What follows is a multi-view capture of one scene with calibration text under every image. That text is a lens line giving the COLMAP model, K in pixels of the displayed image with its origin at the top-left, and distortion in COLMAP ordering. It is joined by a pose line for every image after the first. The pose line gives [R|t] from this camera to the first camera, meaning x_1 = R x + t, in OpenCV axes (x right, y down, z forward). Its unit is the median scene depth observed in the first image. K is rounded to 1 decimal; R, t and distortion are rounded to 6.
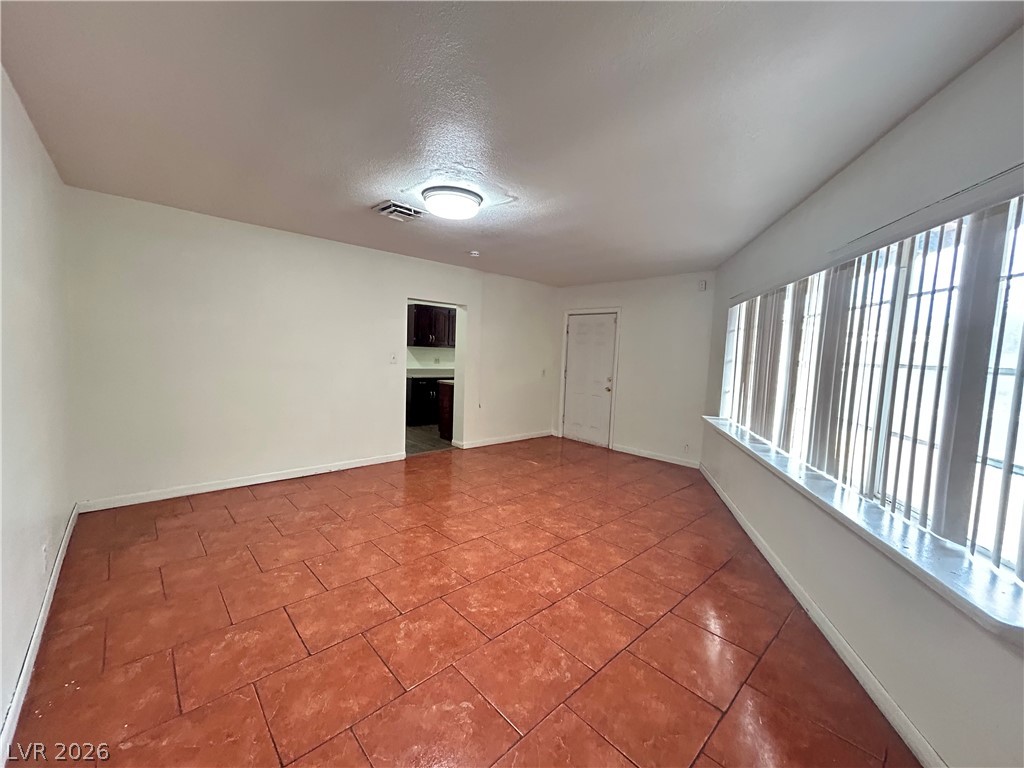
lens RADIAL K [[411.4, 0, 510.5], [0, 411.4, 383.5], [0, 0, 1]] dist [0.003118, 0.000607]
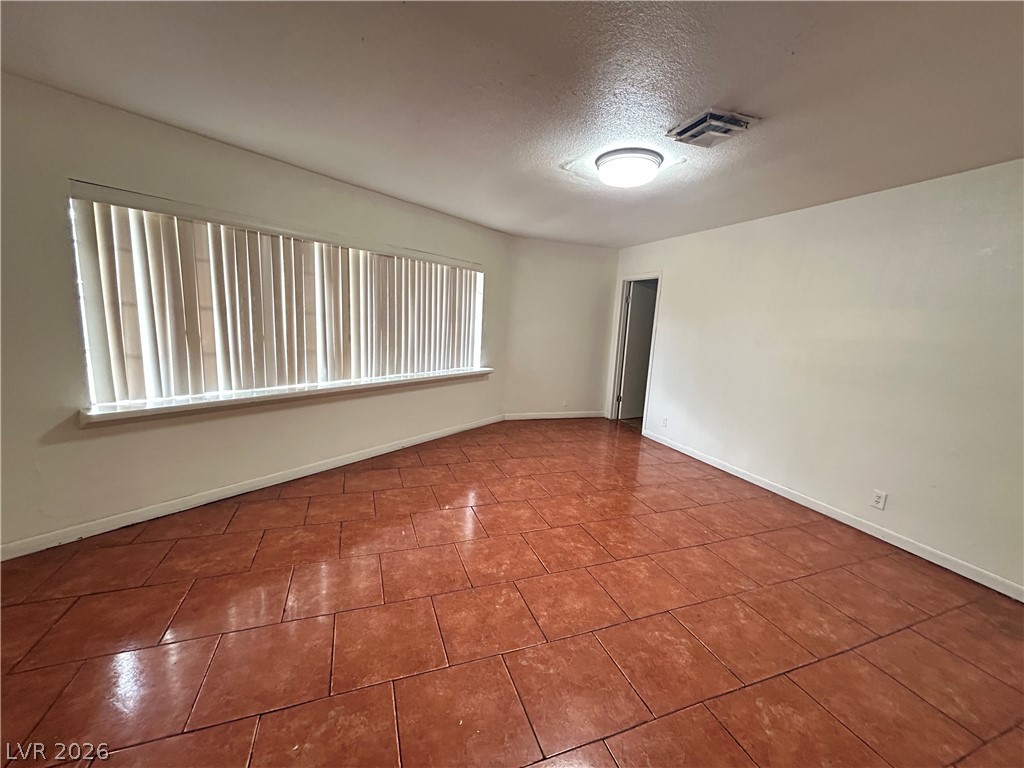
lens RADIAL K [[411.4, 0, 510.5], [0, 411.4, 383.5], [0, 0, 1]] dist [0.003118, 0.000607]
pose [[-0.919241, -0.151789, 0.363256, -0.294951], [-0.059281, 0.965533, 0.253440, -0.186346], [-0.389205, 0.211438, -0.896556, 1.962293]]
